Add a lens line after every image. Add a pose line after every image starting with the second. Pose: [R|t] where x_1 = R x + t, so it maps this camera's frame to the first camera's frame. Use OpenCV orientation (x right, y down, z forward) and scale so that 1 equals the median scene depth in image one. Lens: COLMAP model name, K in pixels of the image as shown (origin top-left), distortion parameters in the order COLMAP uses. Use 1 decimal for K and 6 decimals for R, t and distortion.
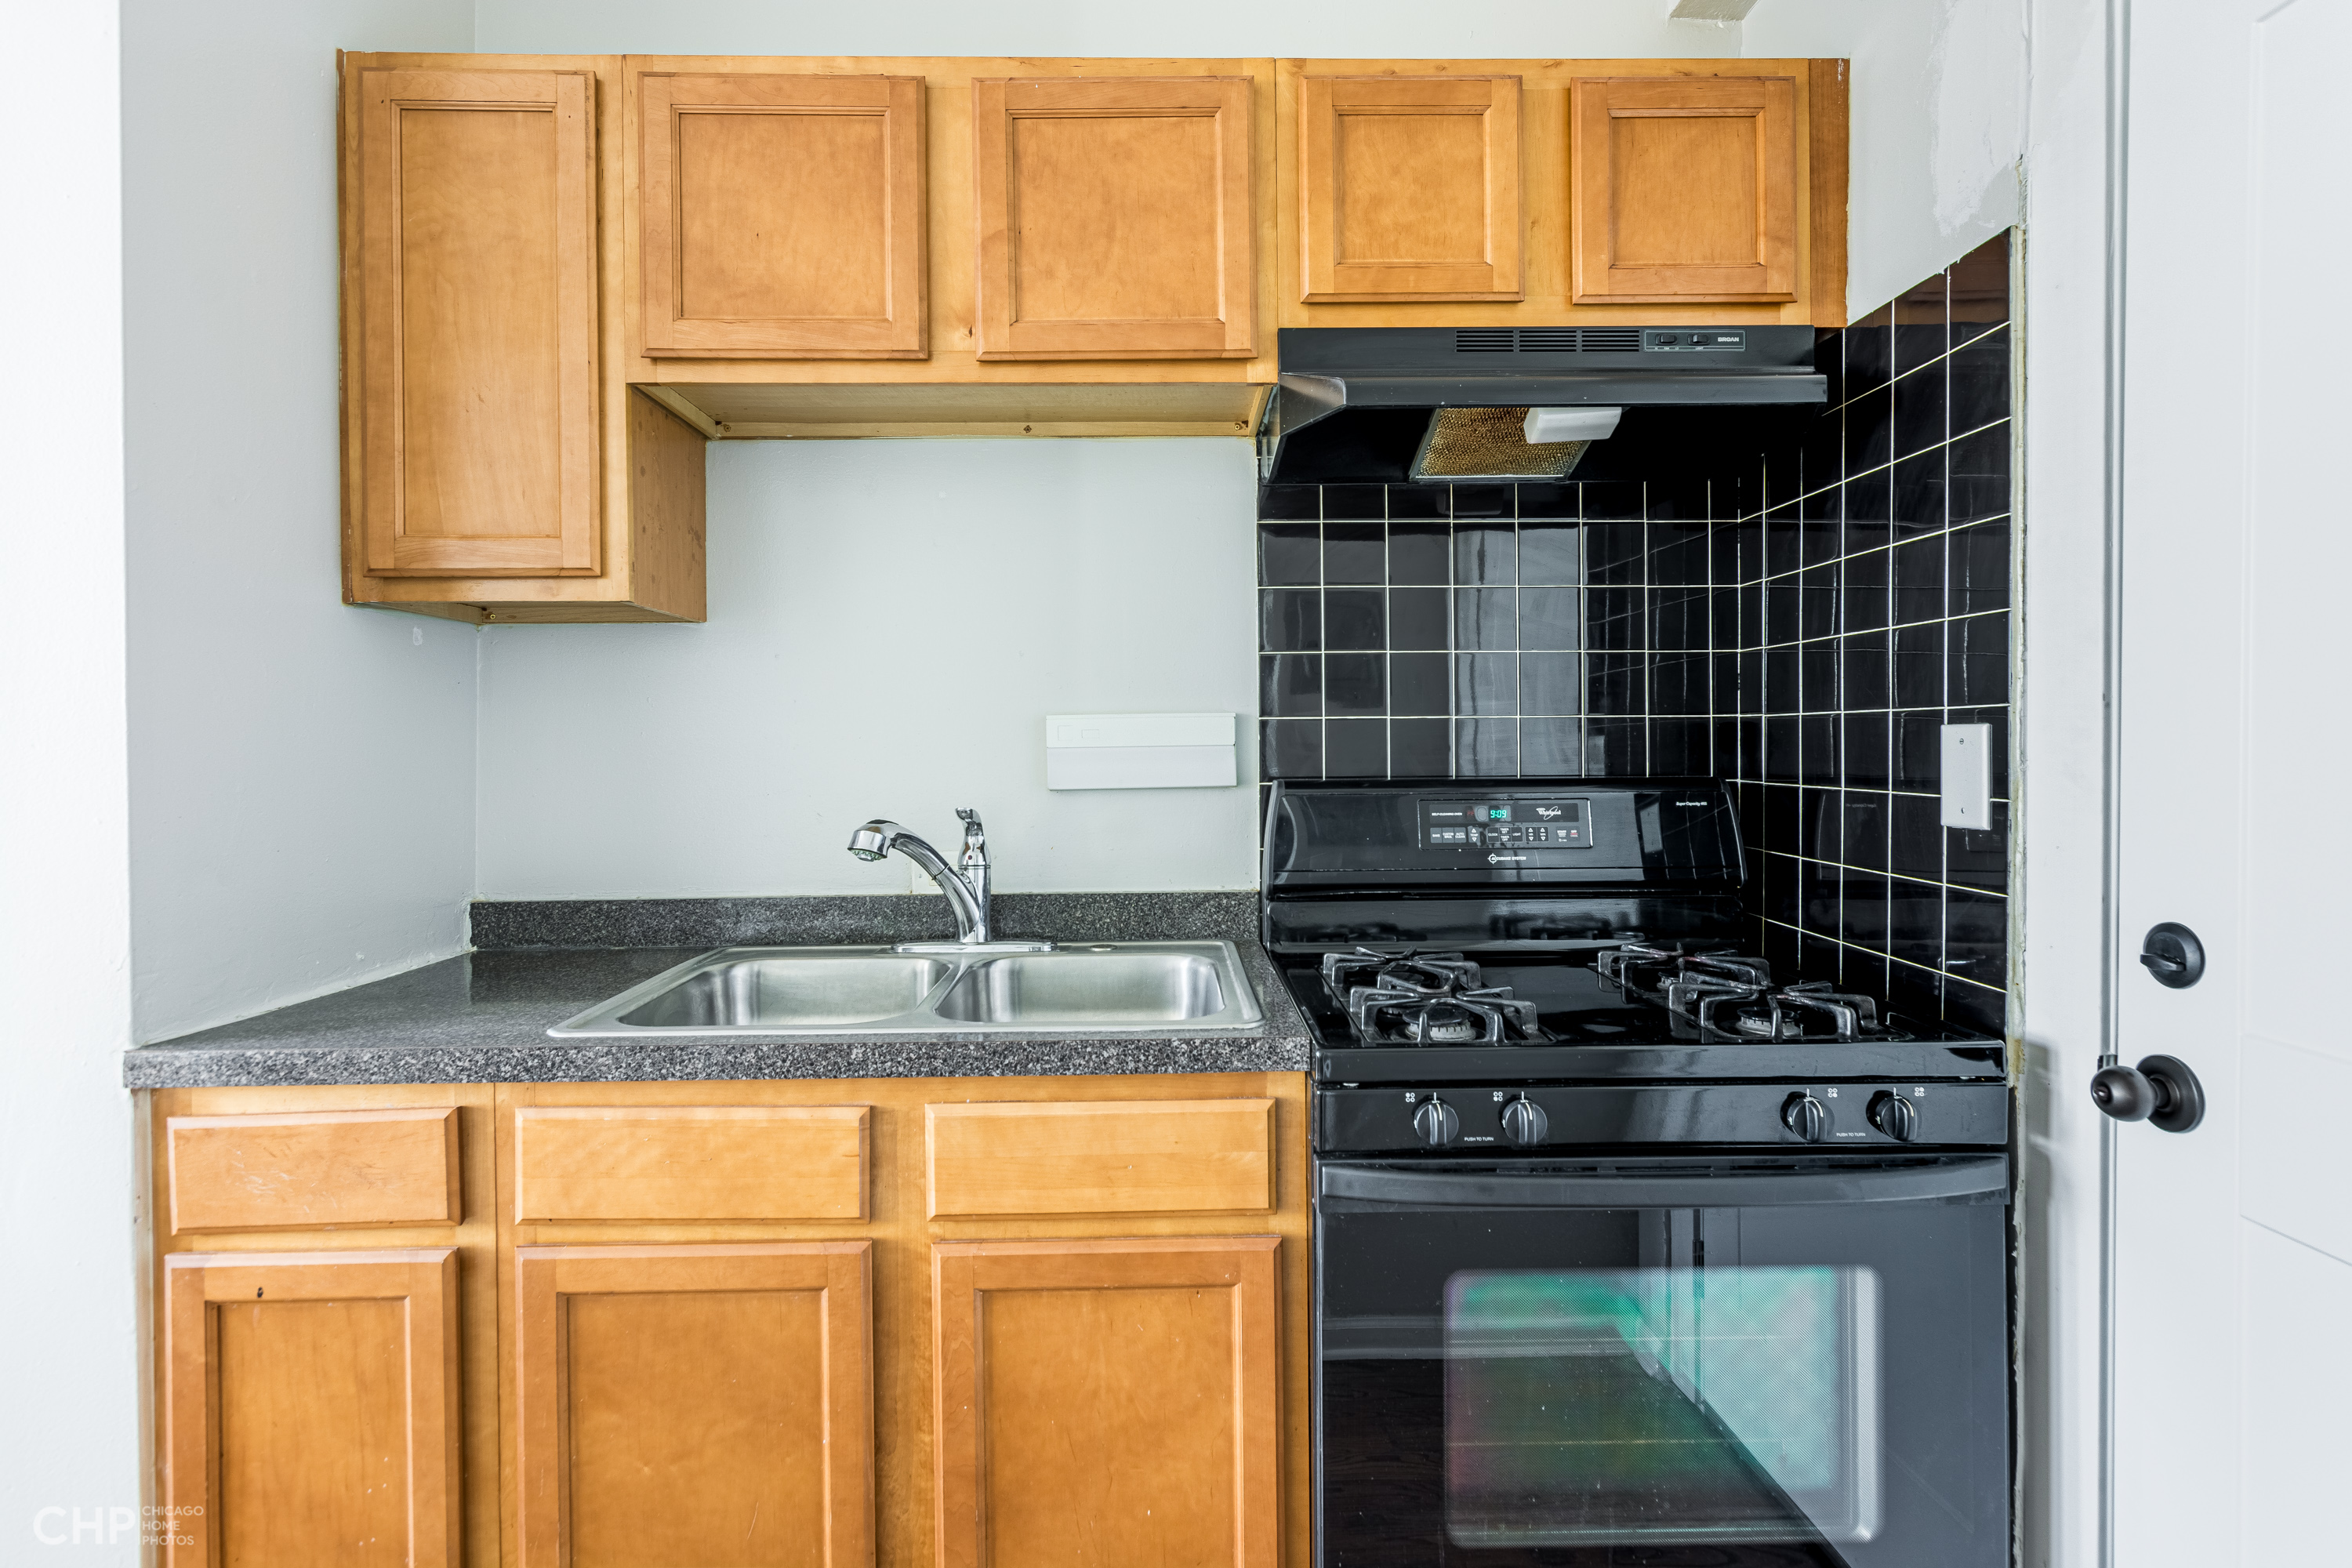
lens RADIAL K [[1101.6, 0, 1184.6], [0, 1101.6, 745.8], [0, 0, 1]] dist [-0.001251, 0.000061]
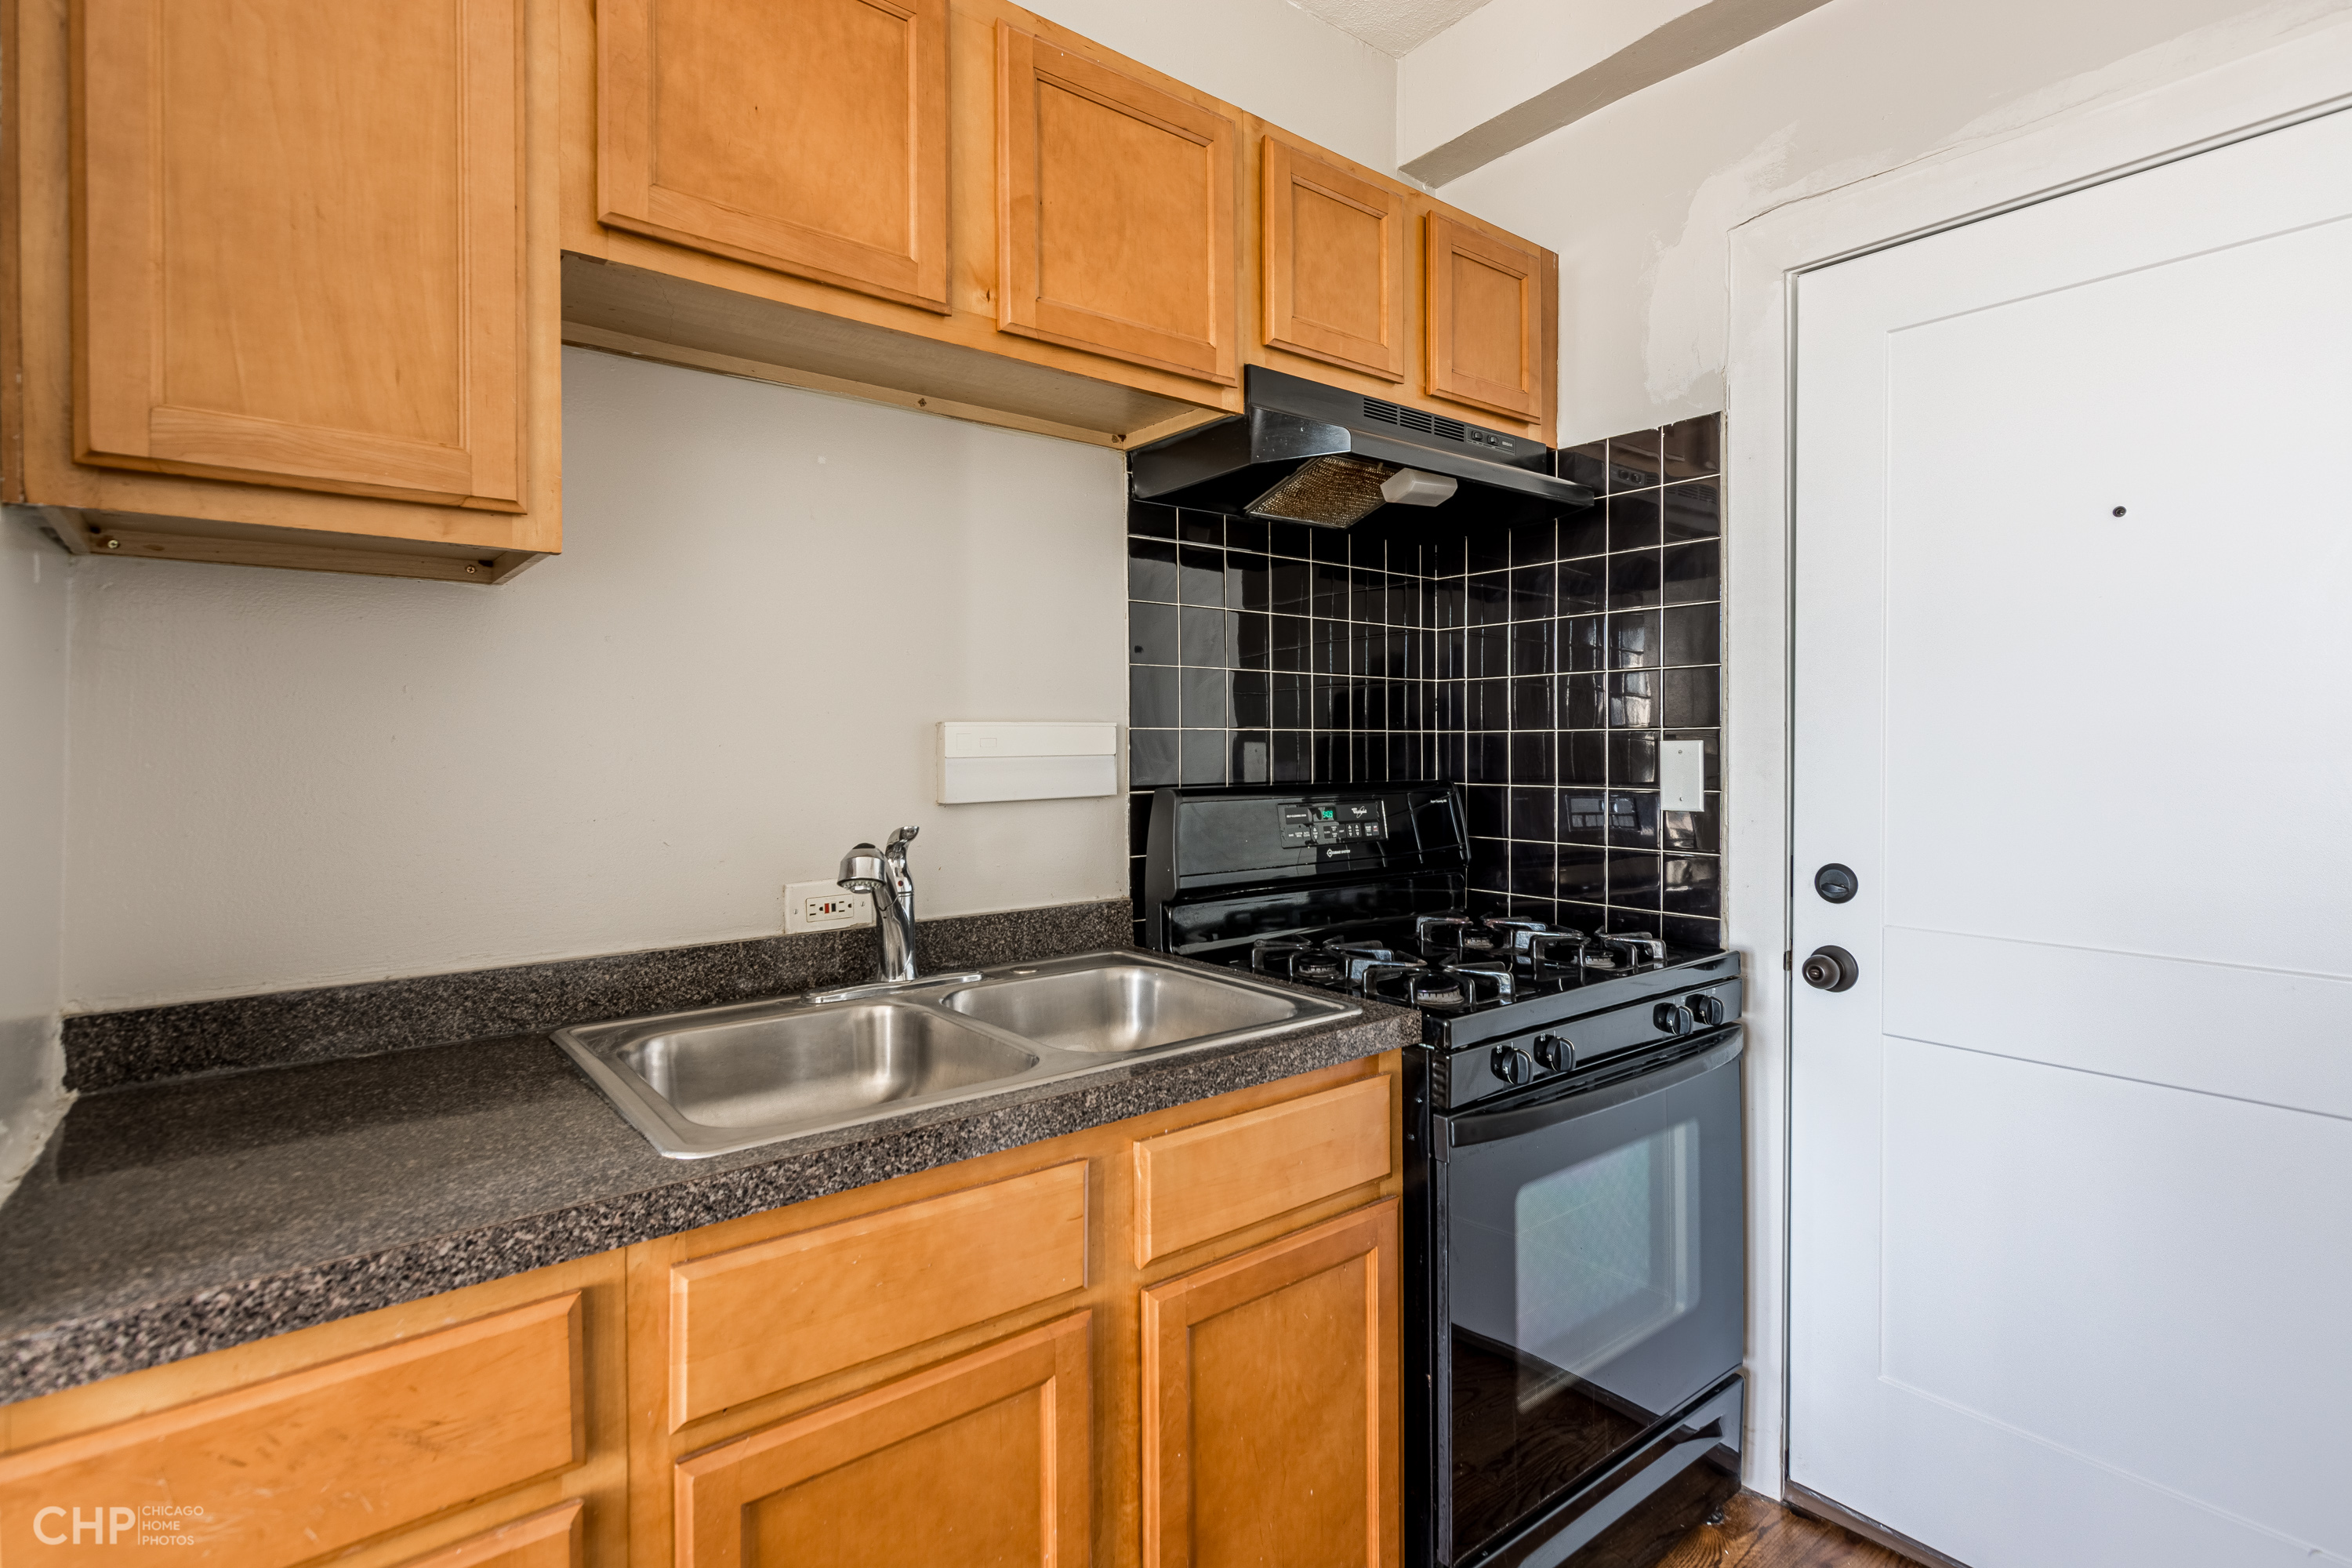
lens RADIAL K [[1101.6, 0, 1184.6], [0, 1101.6, 745.8], [0, 0, 1]] dist [-0.001251, 0.000061]
pose [[0.803617, 0.004964, 0.595127, -0.610492], [0.000109, 0.999964, -0.008488, -0.000303], [-0.595147, 0.006886, 0.803587, 0.186624]]
